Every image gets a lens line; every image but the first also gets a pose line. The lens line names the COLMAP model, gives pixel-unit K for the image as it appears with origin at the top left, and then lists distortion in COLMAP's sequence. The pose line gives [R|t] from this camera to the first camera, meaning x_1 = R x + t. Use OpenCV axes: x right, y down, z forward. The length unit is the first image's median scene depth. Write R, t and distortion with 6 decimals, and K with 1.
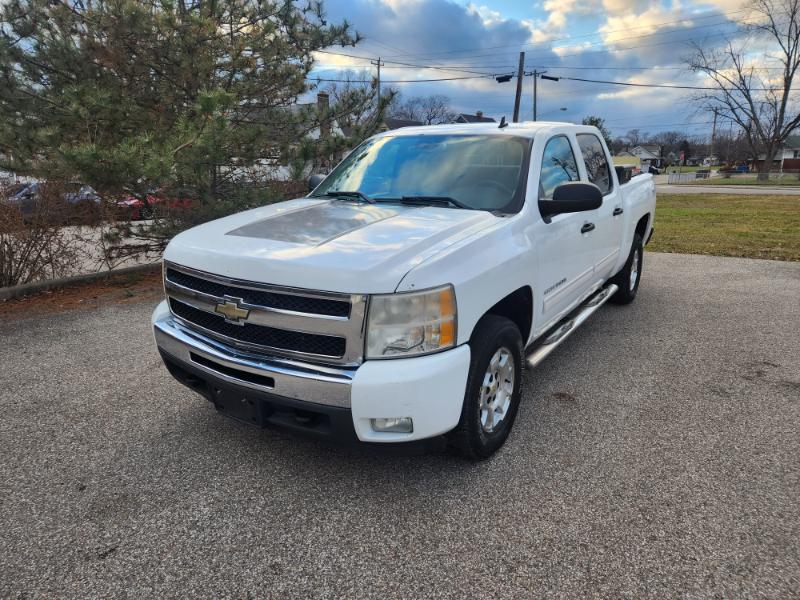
lens RADIAL K [[529.4, 0, 396.8], [0, 529.4, 295.5], [0, 0, 1]] dist [0.084658, -0.069999]
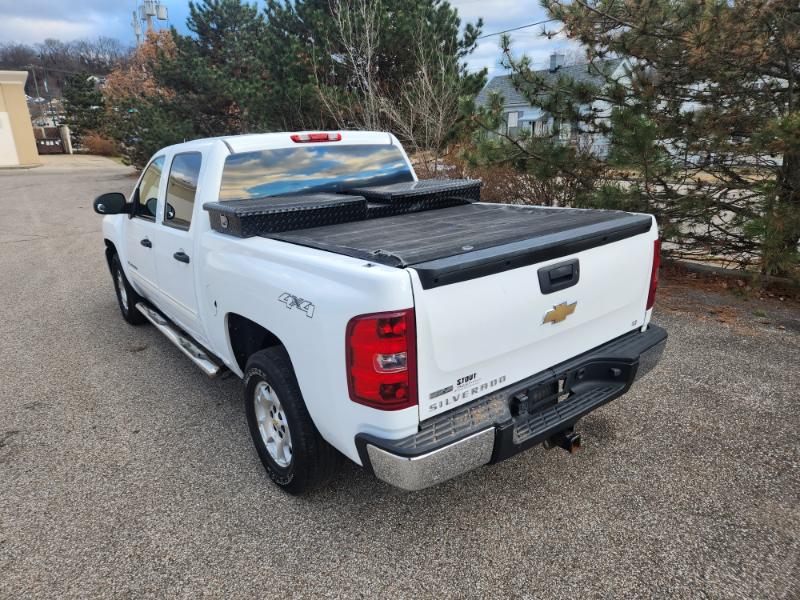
lens RADIAL K [[529.4, 0, 393.0], [0, 529.4, 301.1], [0, 0, 1]] dist [0.084658, -0.069999]
pose [[-0.333211, 0.298017, -0.894514, 1.239399], [-0.200231, 0.904725, 0.376006, -0.546293], [0.921346, 0.304399, -0.241792, 1.823191]]
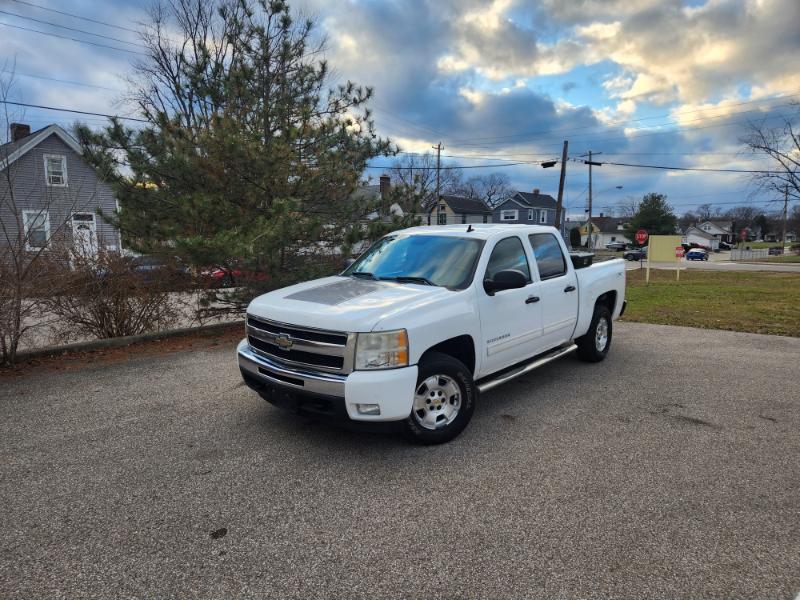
lens RADIAL K [[529.4, 0, 393.7], [0, 529.4, 303.5], [0, 0, 1]] dist [0.084658, -0.069999]
pose [[0.992613, 0.020642, -0.119555, 0.168708], [-0.034475, 0.992788, -0.114816, 0.060673], [0.116323, 0.118090, 0.986166, -0.449381]]
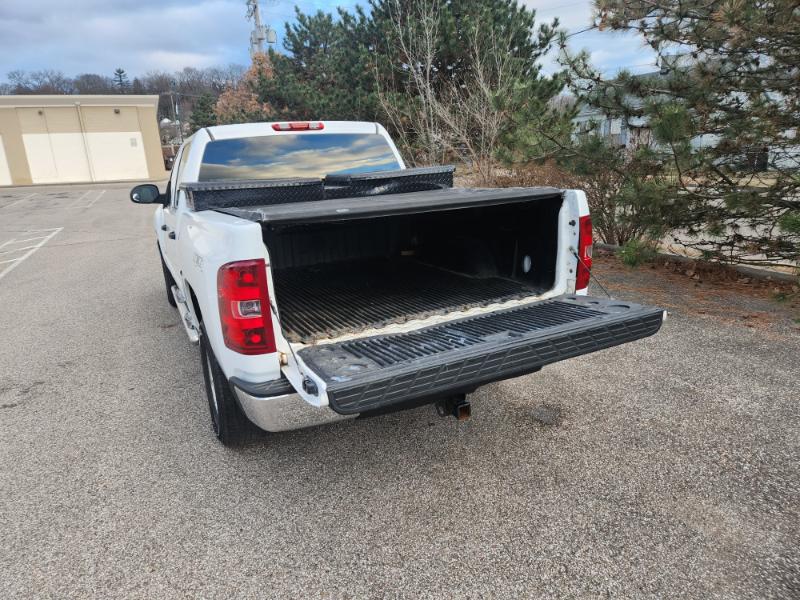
lens RADIAL K [[529.4, 0, 389.1], [0, 529.4, 309.8], [0, 0, 1]] dist [0.084658, -0.069999]
pose [[-0.510026, 0.271766, -0.816098, 1.180844], [-0.164116, 0.900601, 0.402471, -0.548879], [0.844357, 0.339205, -0.414729, 2.070556]]
